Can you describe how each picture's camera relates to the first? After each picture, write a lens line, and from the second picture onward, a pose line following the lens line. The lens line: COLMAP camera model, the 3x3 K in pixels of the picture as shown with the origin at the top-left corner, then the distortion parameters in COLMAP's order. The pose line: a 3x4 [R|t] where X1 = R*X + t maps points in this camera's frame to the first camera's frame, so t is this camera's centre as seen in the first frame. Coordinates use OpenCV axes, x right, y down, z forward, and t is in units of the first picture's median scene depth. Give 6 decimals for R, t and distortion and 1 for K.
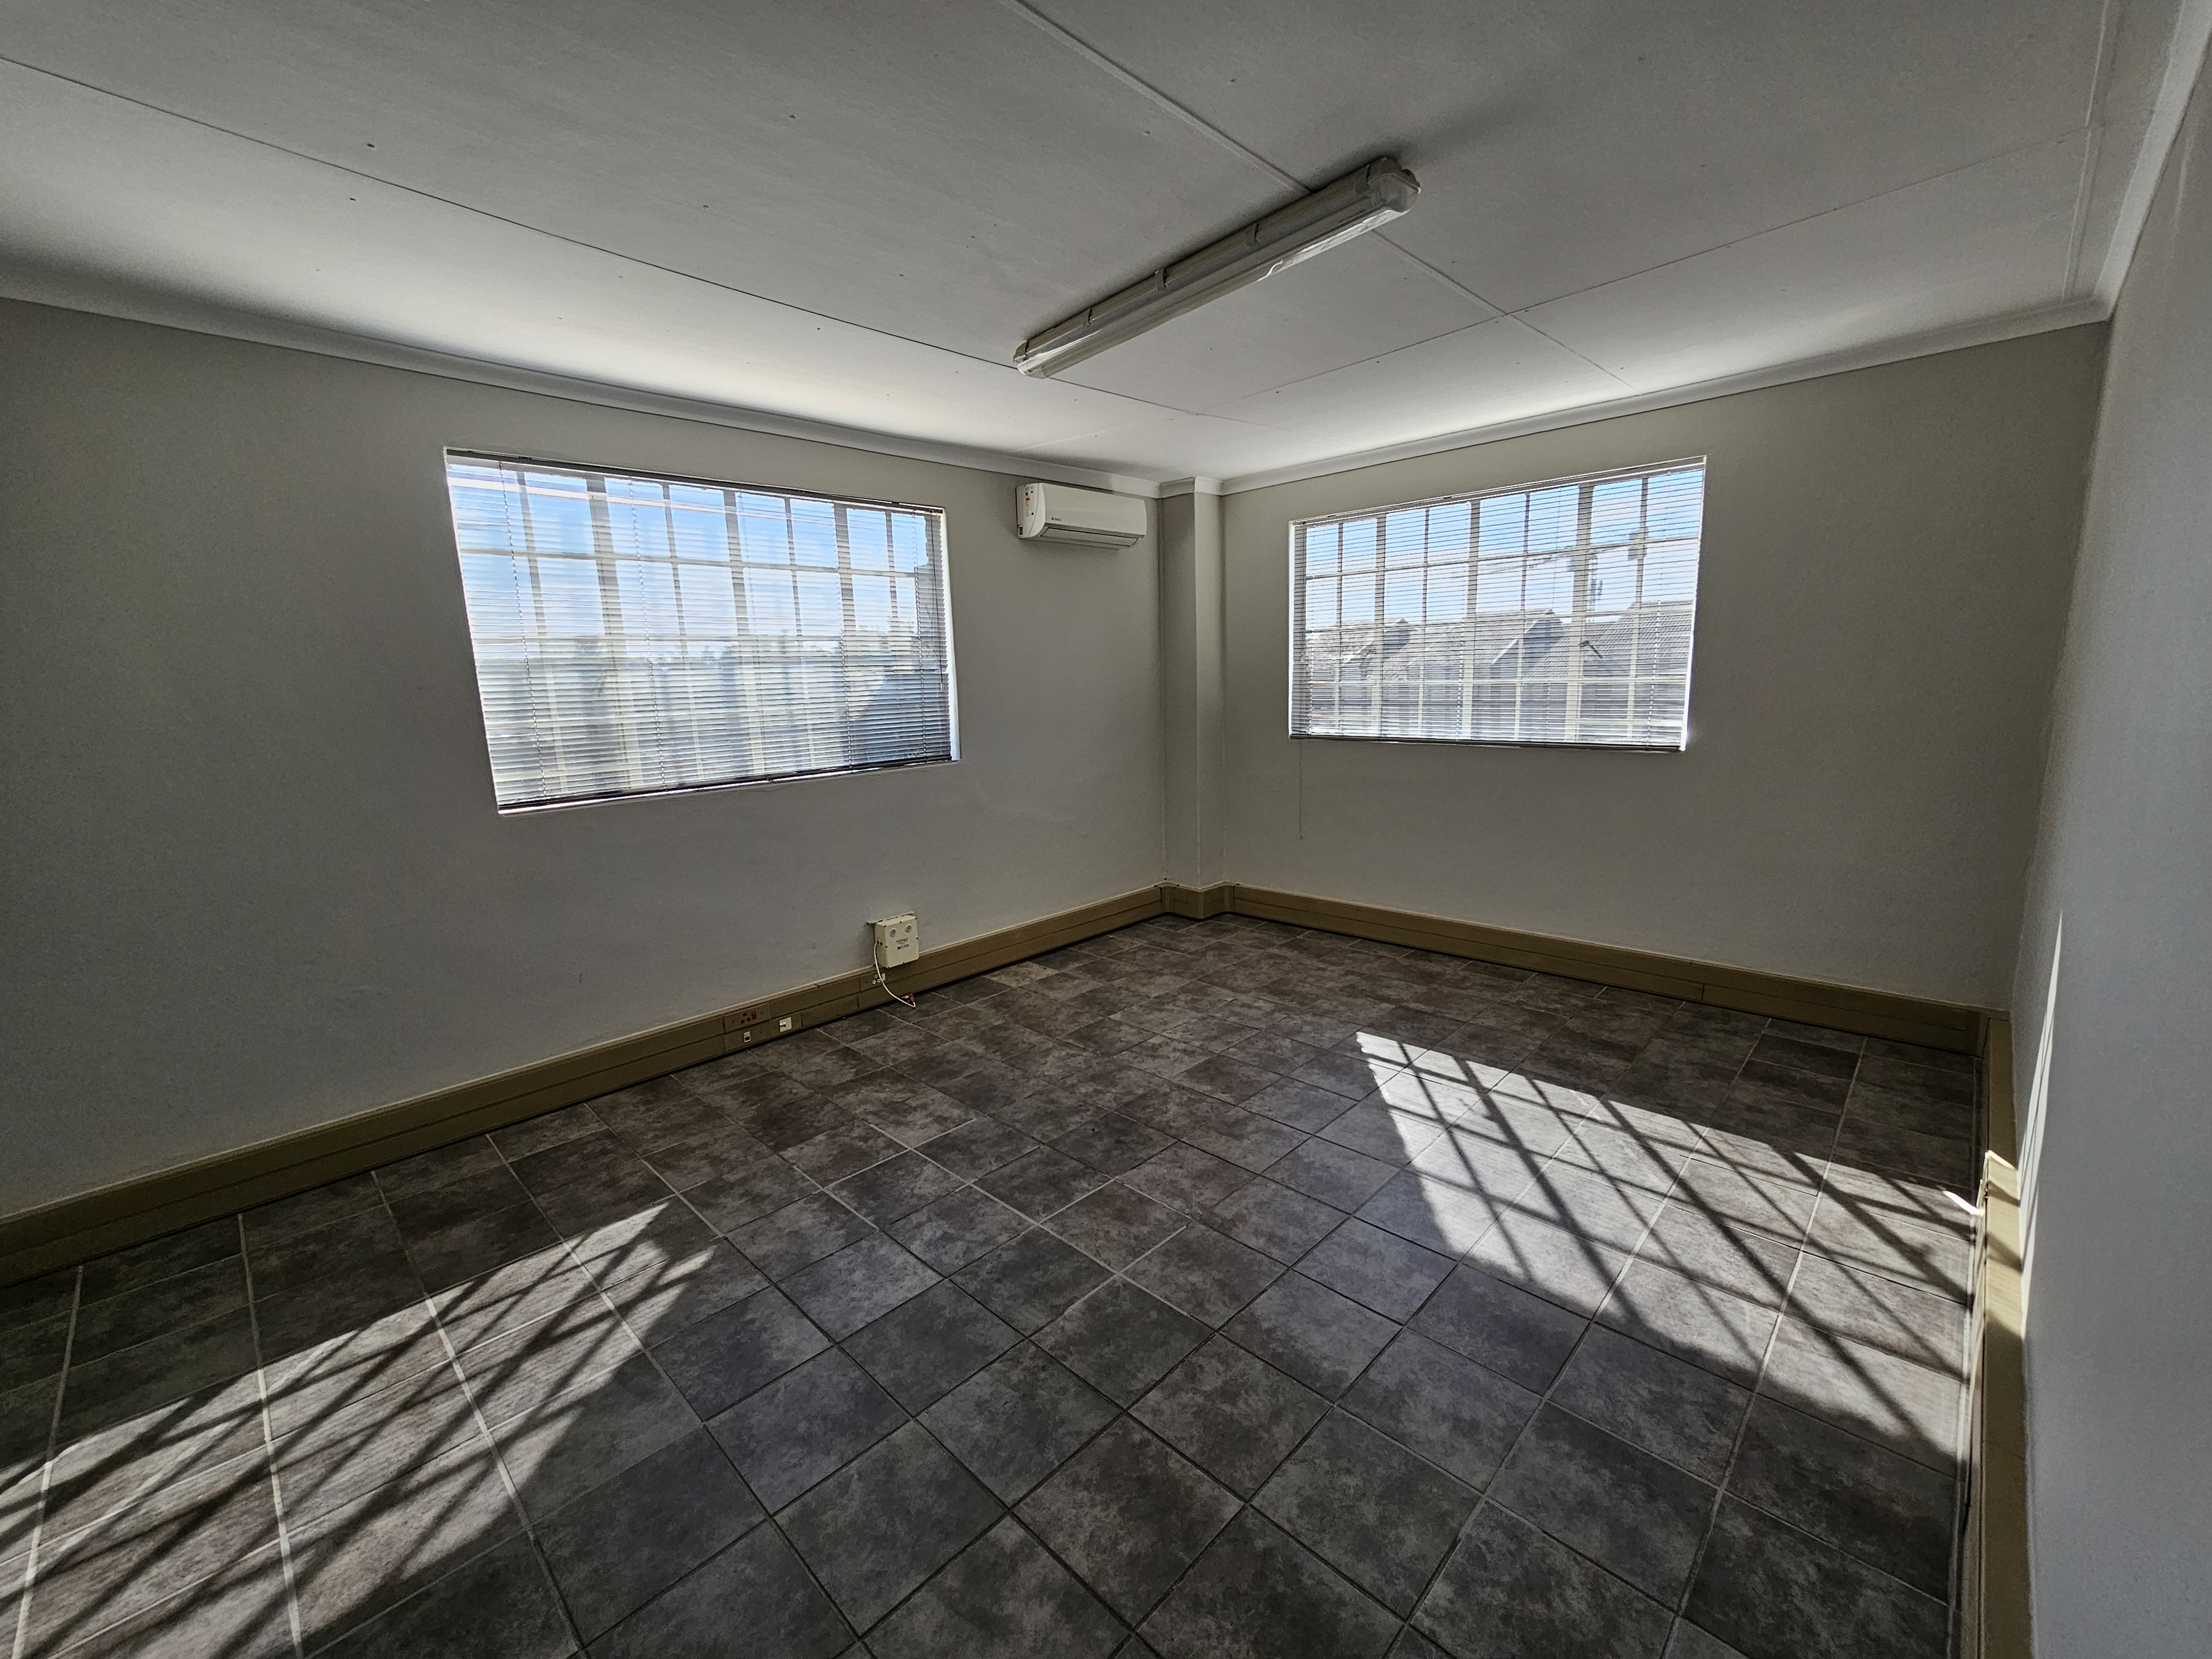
lens RADIAL K [[908.0, 0, 1106.0], [0, 908.0, 829.5], [0, 0, 1]] dist [-0.001373, -0.000192]
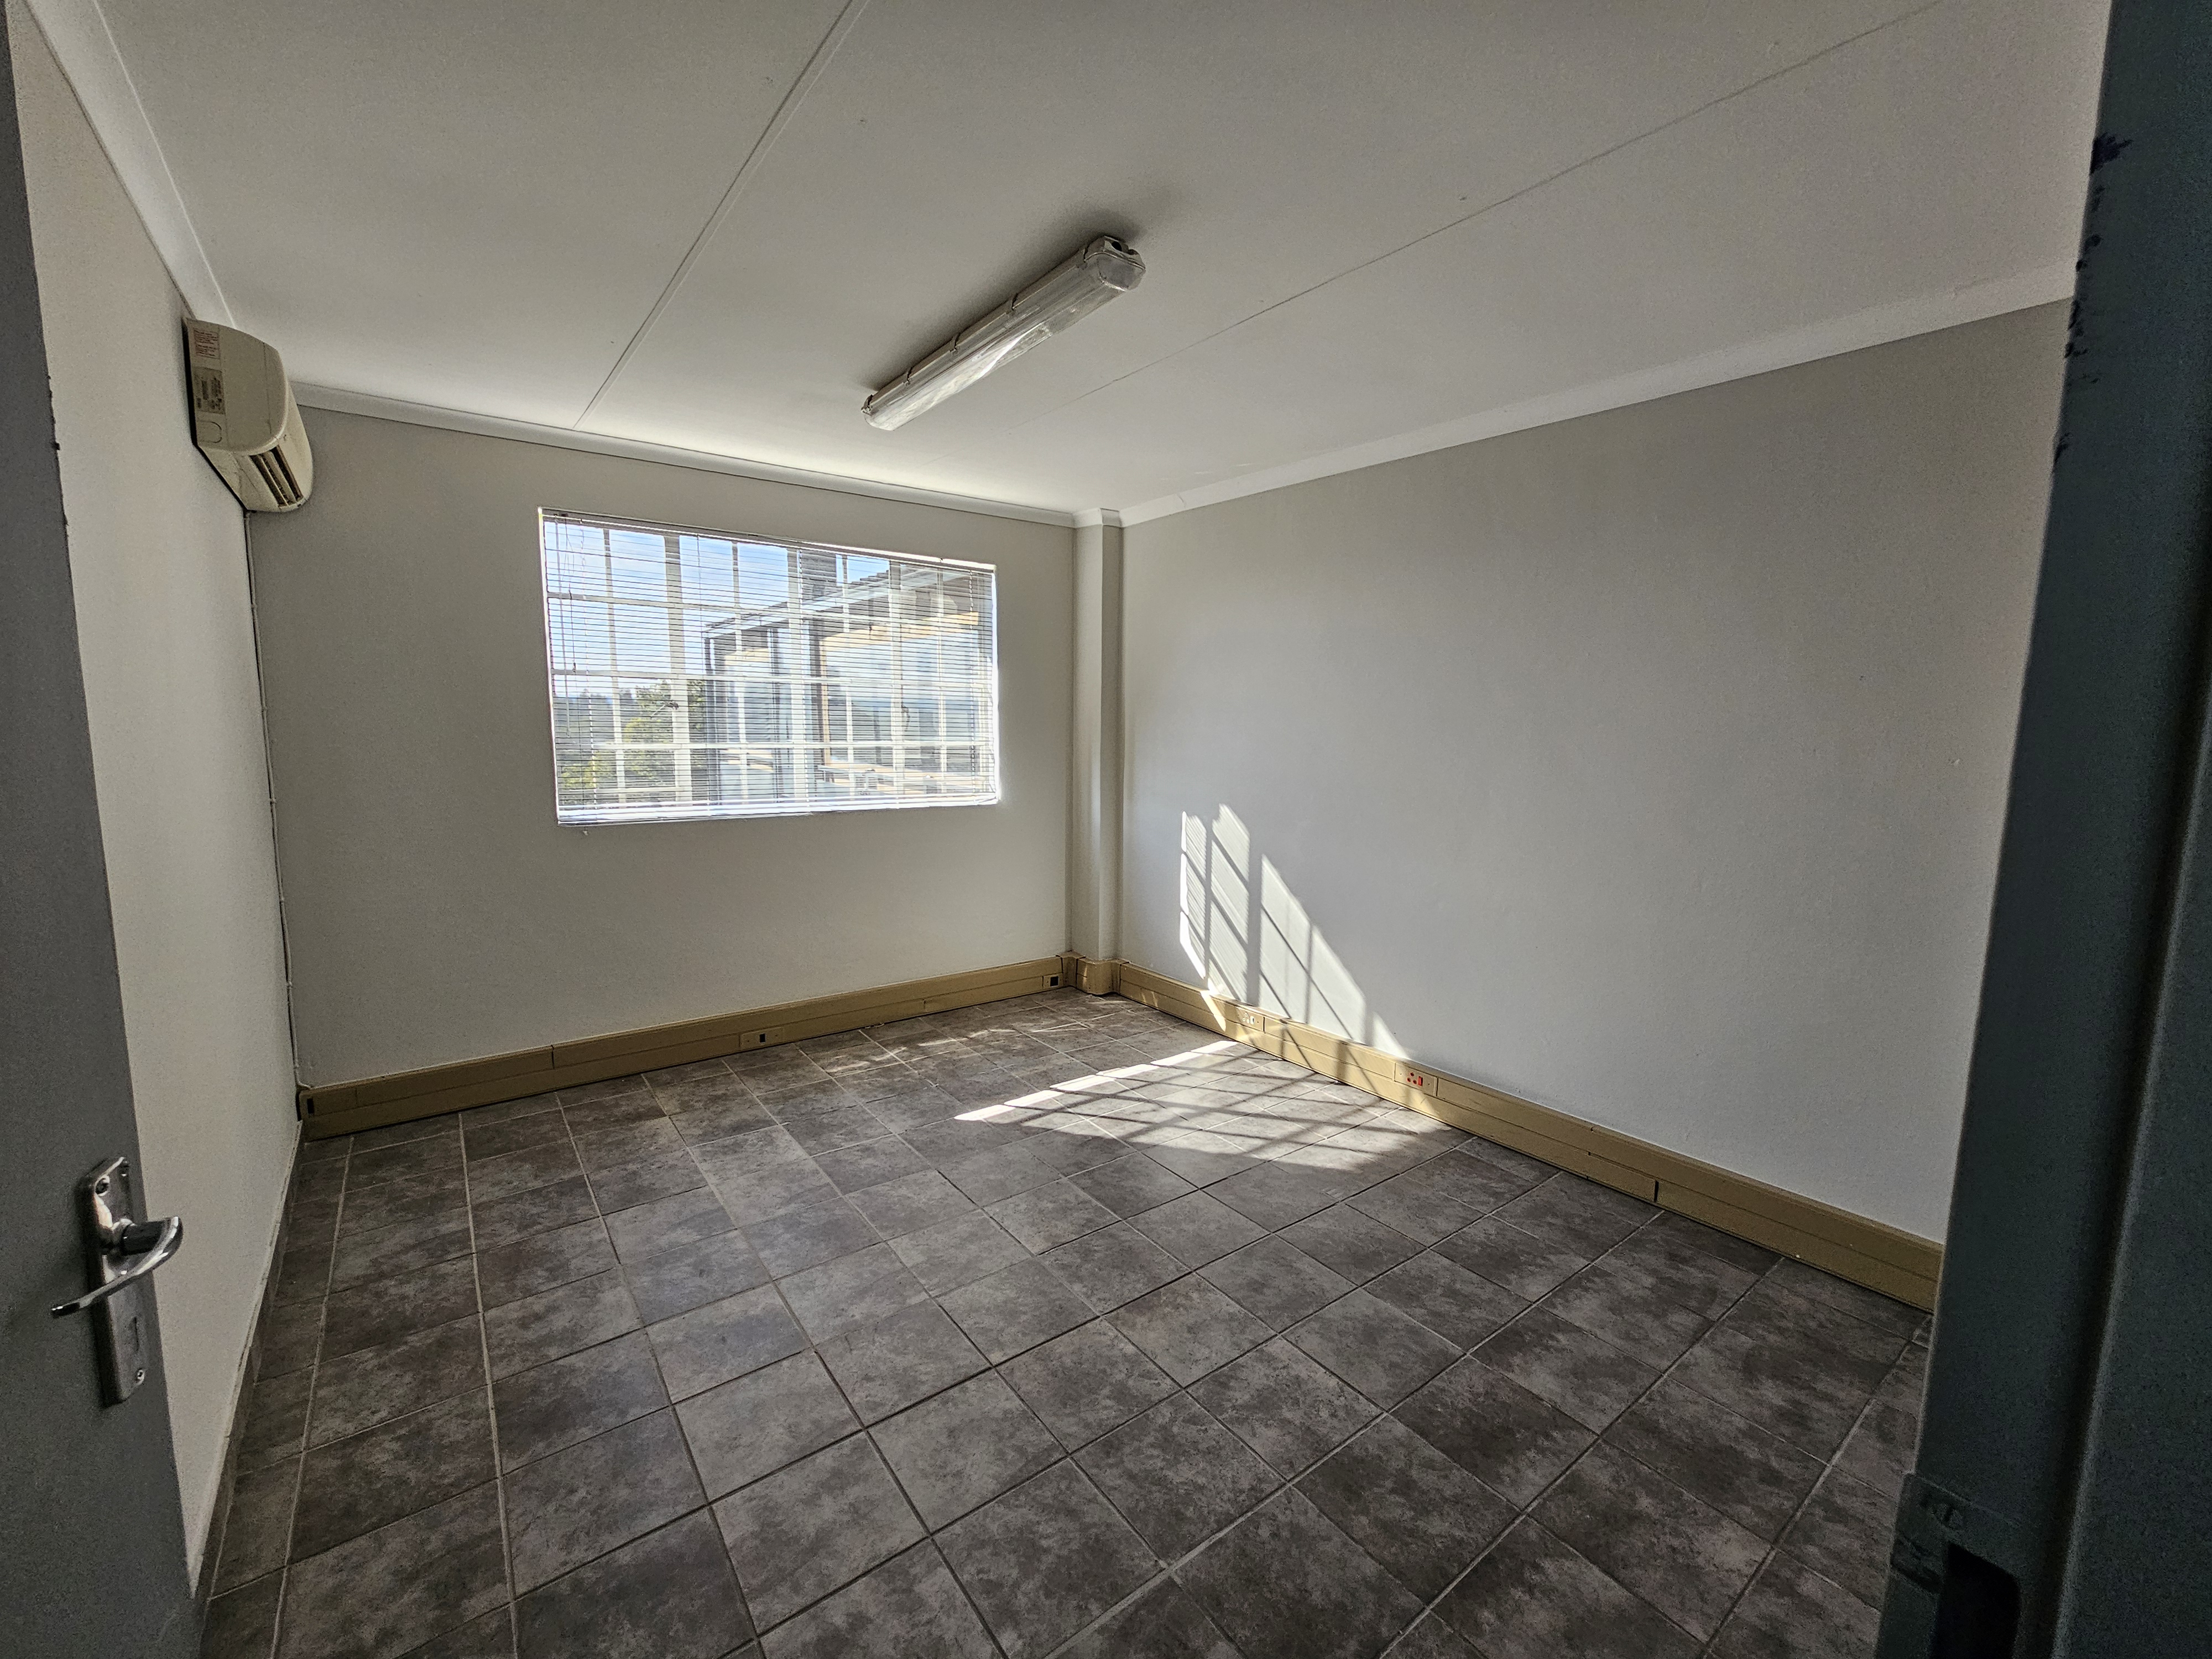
lens RADIAL K [[908.0, 0, 1106.0], [0, 908.0, 829.5], [0, 0, 1]] dist [-0.001373, -0.000192]
pose [[0.149529, -0.054070, 0.987278, -0.669188], [0.123637, 0.991689, 0.035586, -0.088714], [-0.980997, 0.116743, 0.154972, 0.748646]]
